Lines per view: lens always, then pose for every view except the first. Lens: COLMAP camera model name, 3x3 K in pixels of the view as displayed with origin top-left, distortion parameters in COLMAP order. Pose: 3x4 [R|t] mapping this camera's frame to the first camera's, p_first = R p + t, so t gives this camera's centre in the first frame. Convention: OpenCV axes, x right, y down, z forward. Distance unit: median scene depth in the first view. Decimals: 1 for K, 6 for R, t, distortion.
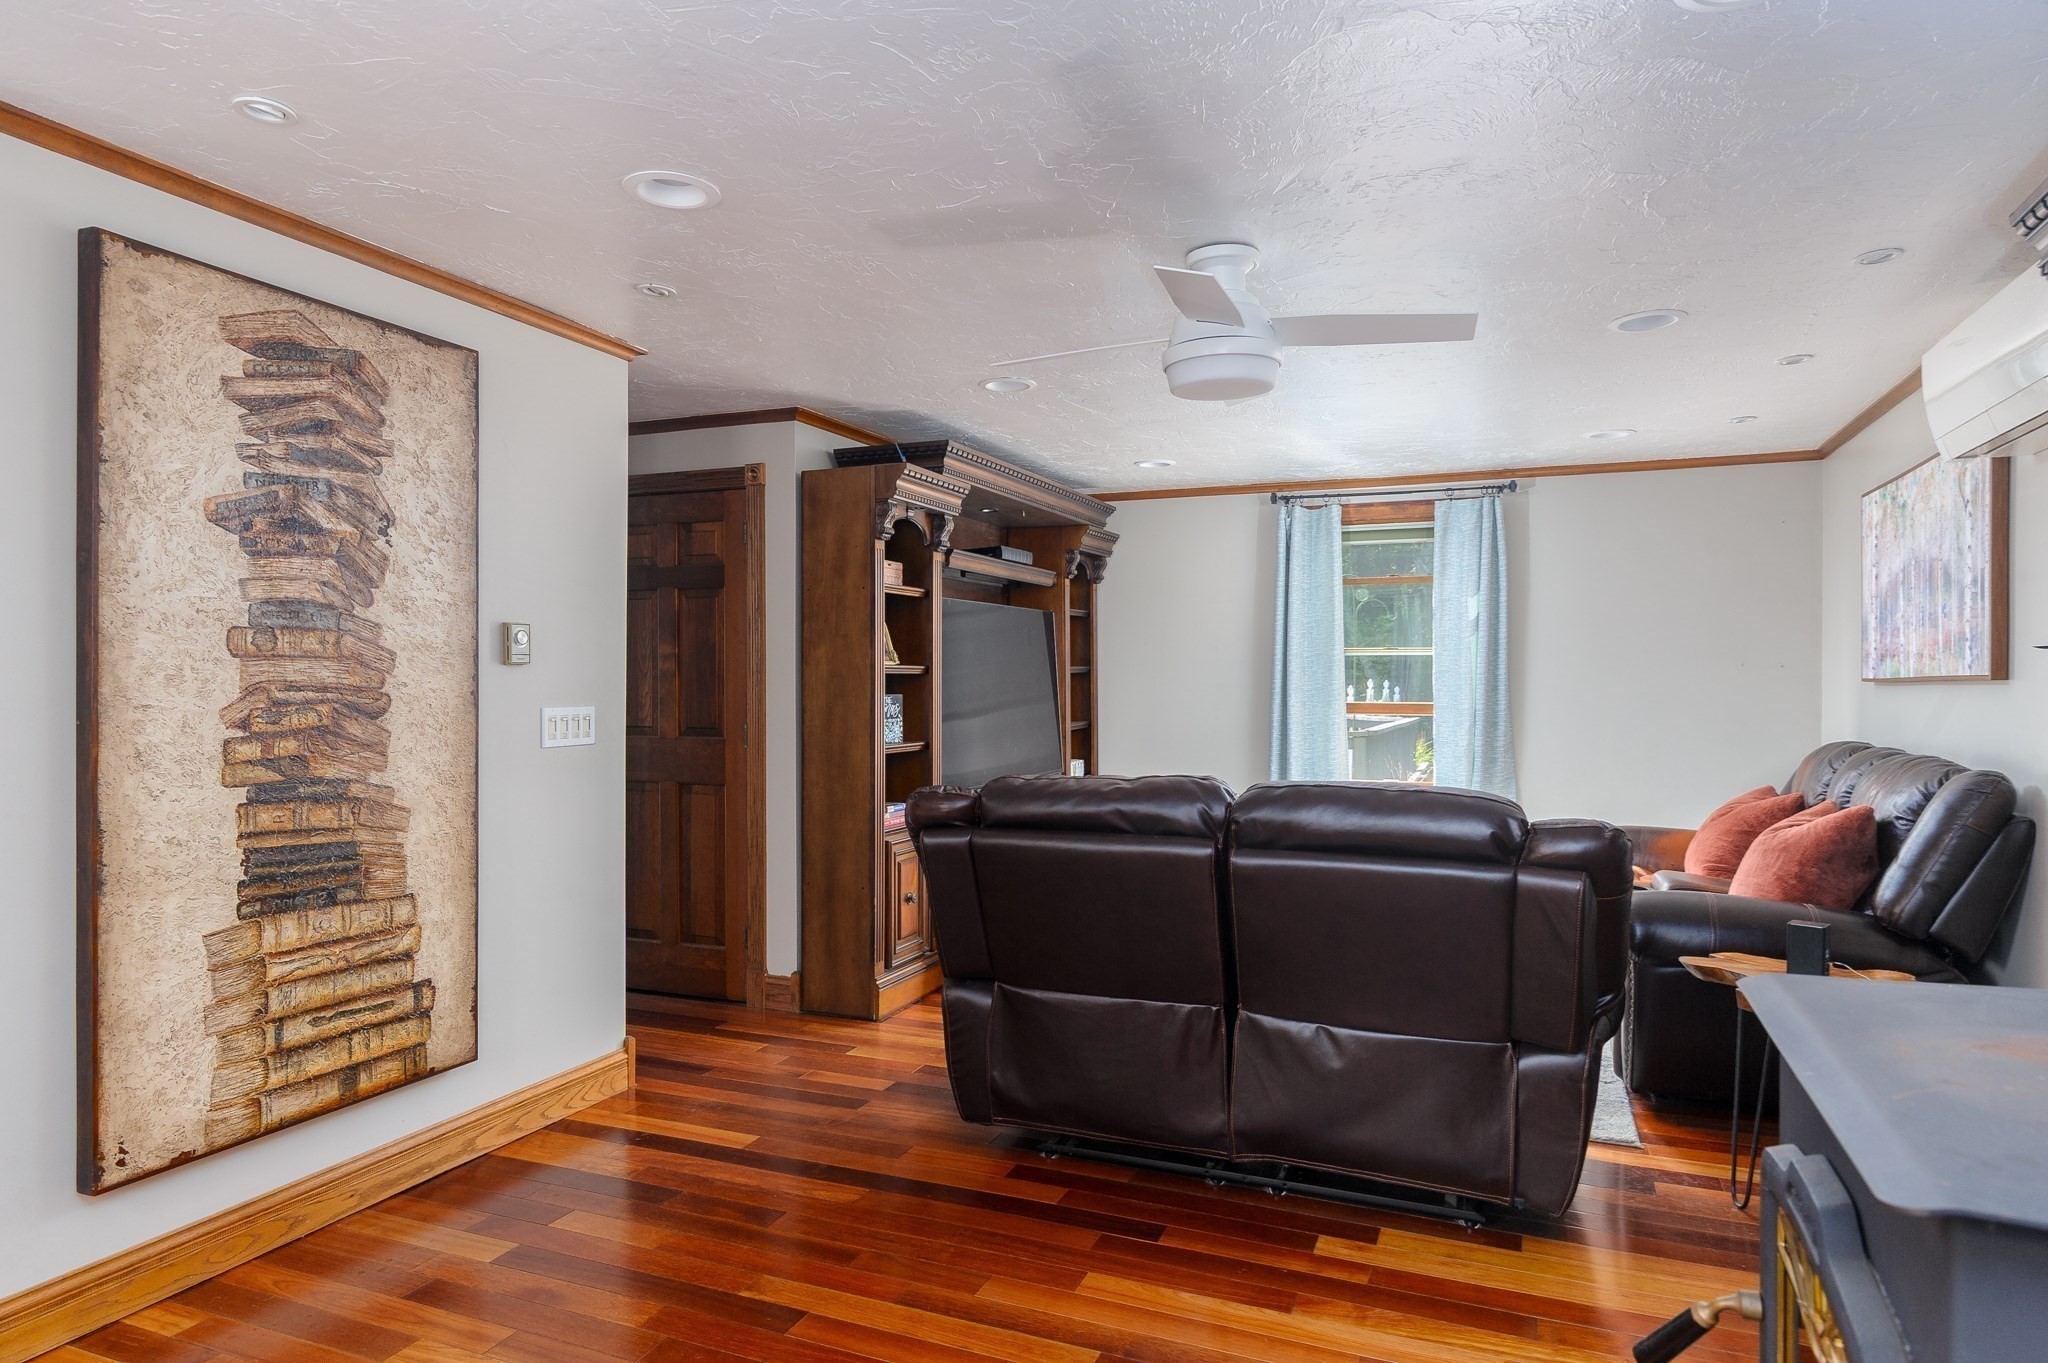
lens RADIAL K [[1234.6, 0, 1027.1], [0, 1234.6, 696.6], [0, 0, 1]] dist [0.000911, -0.000840]
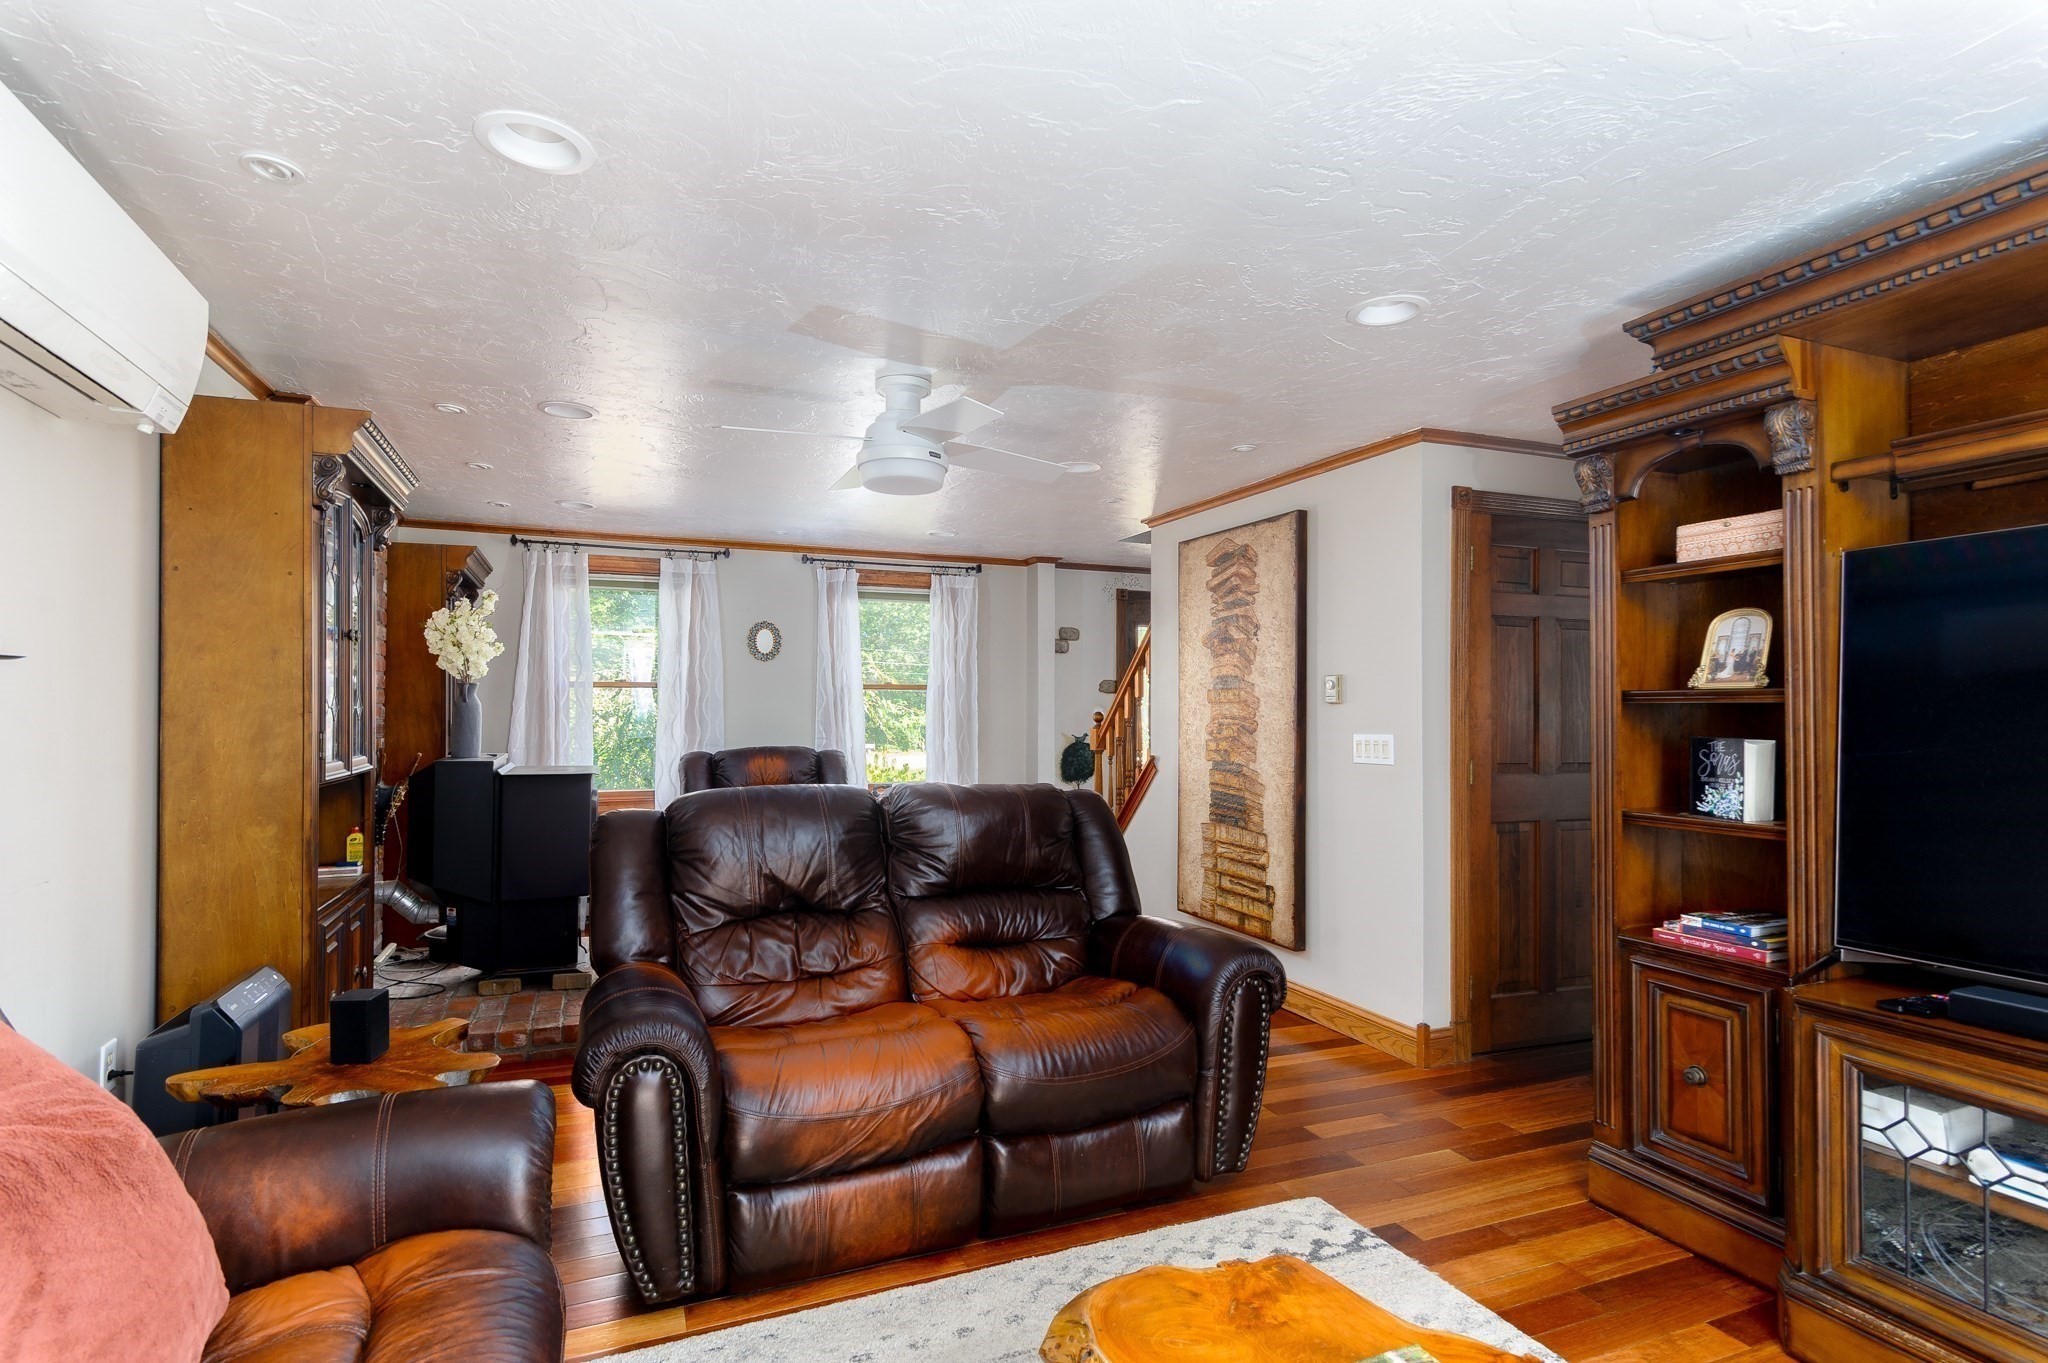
lens RADIAL K [[1043.8, 0, 1023.2], [0, 1043.8, 685.0], [0, 0, 1]] dist [0.002732, 0.000102]
pose [[-0.713094, -0.018777, -0.700817, 0.927035], [-0.009573, 0.999809, -0.017047, -0.029780], [0.701003, -0.005447, -0.713138, 2.095829]]
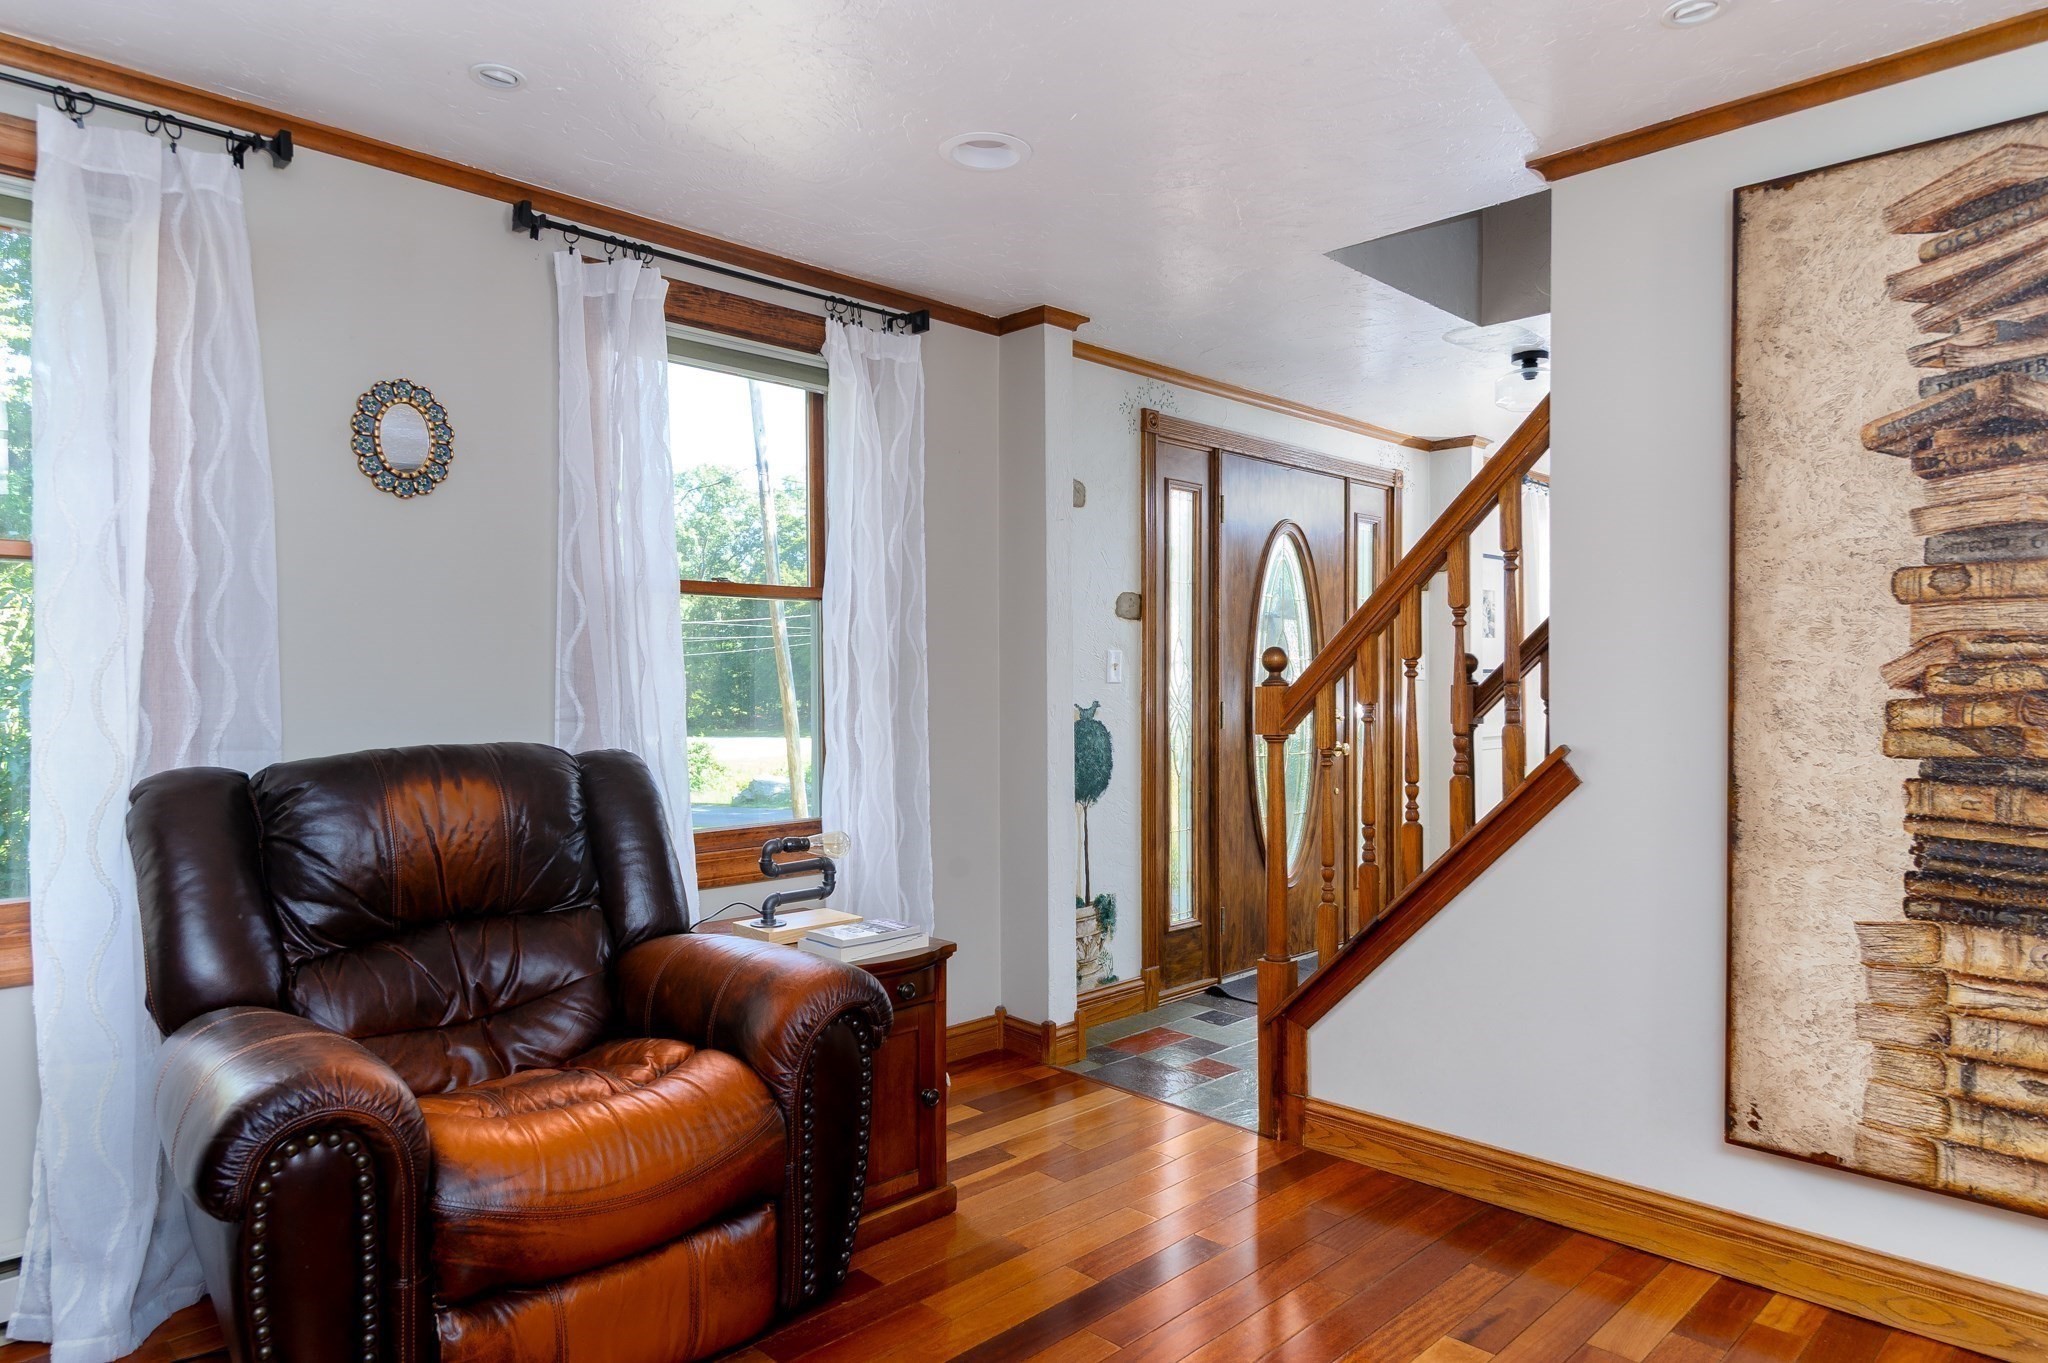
lens RADIAL K [[1234.6, 0, 1030.1], [0, 1234.6, 688.7], [0, 0, 1]] dist [0.000911, -0.000840]
pose [[-0.389209, 0.004538, -0.921138, 0.360883], [-0.006724, 0.999947, 0.007768, 0.023093], [0.921125, 0.009217, -0.389158, 0.769713]]
